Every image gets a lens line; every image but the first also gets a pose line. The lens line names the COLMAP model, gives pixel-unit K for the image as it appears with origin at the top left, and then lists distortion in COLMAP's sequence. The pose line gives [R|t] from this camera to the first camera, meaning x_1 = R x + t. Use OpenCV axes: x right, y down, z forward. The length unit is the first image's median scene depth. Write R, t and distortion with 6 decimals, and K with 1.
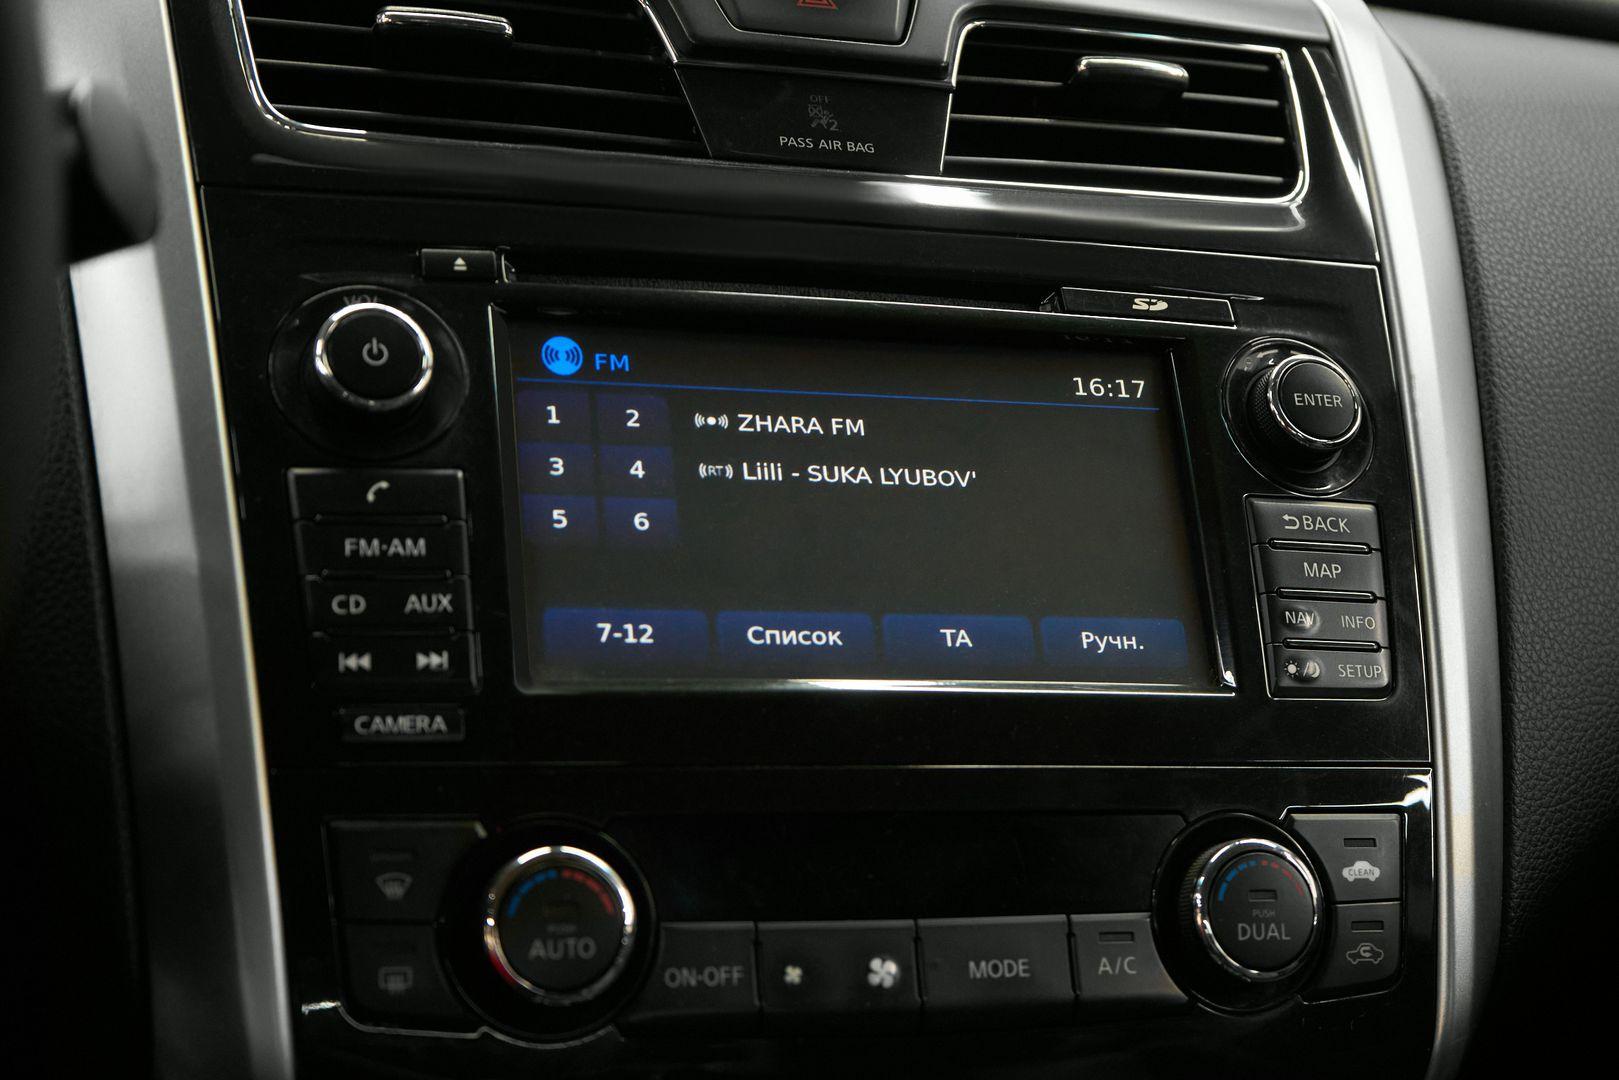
lens RADIAL K [[2538.9, 0, 793.7], [0, 2538.9, 545.0], [0, 0, 1]] dist [0.023023, 0.000000]
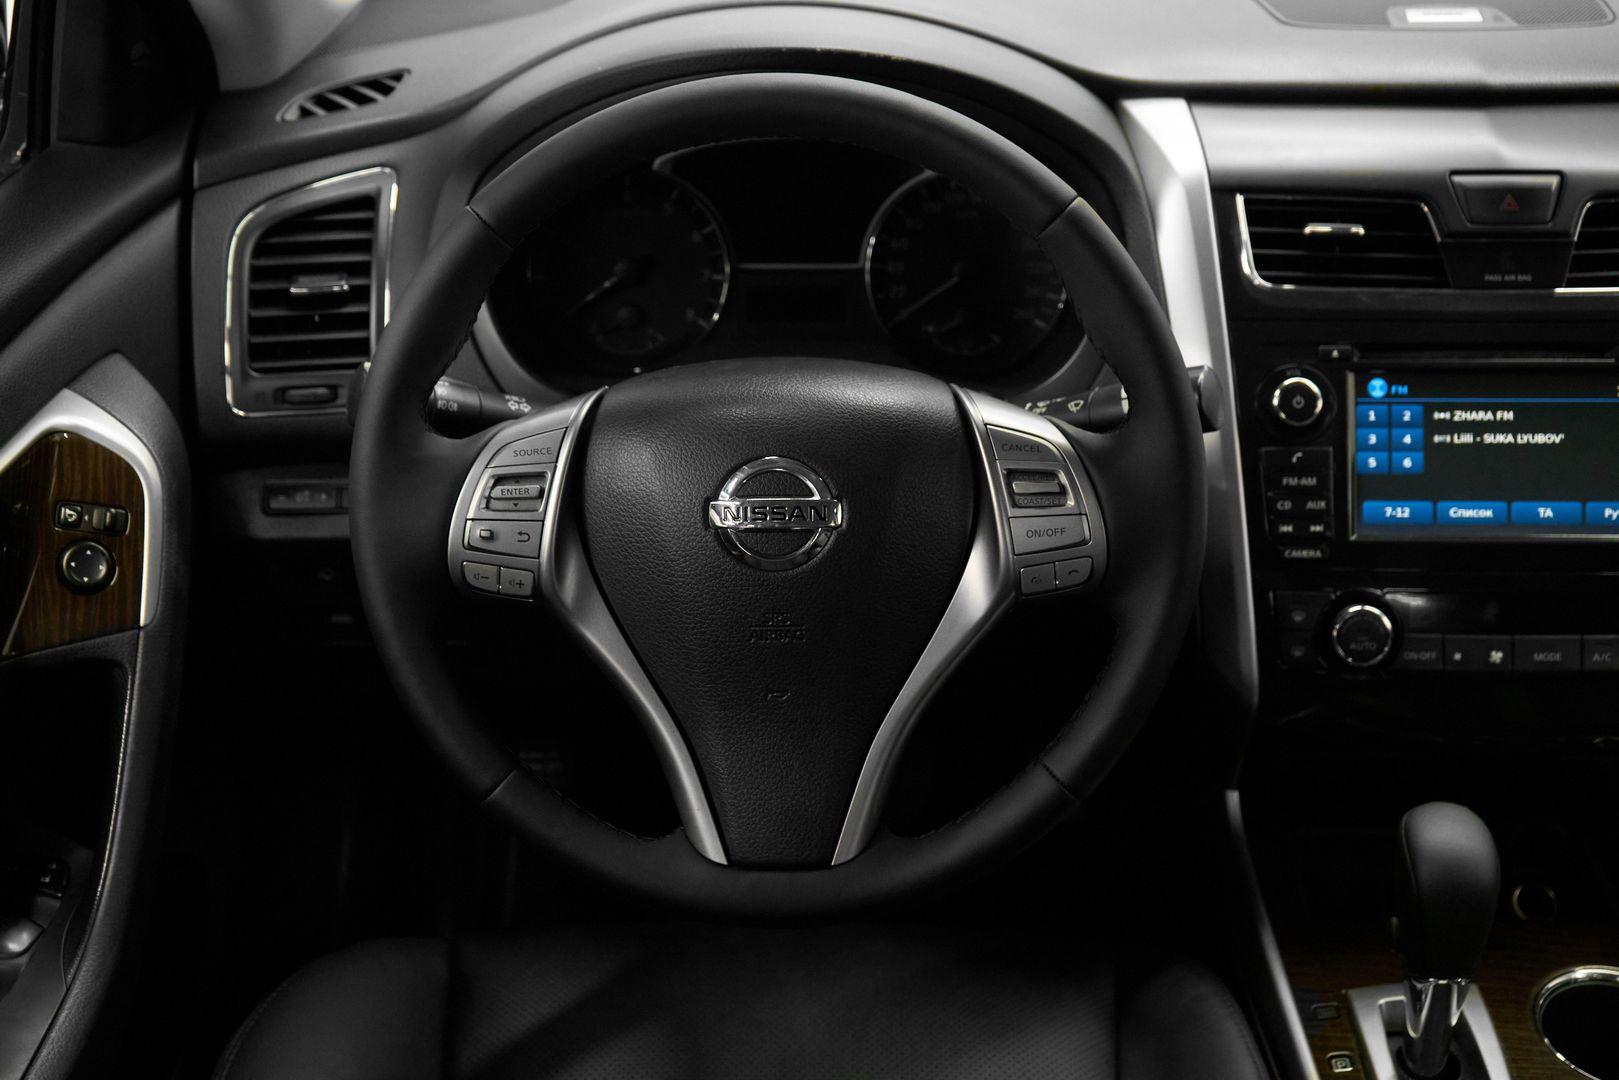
lens RADIAL K [[2195.4, 0, 794.8], [0, 2195.4, 551.1], [0, 0, 1]] dist [-0.013849, 0.000000]
pose [[0.933928, 0.081340, -0.348083, 0.125600], [0.032119, 0.950732, 0.308346, -0.580589], [0.356015, -0.299153, 0.885303, -1.050201]]
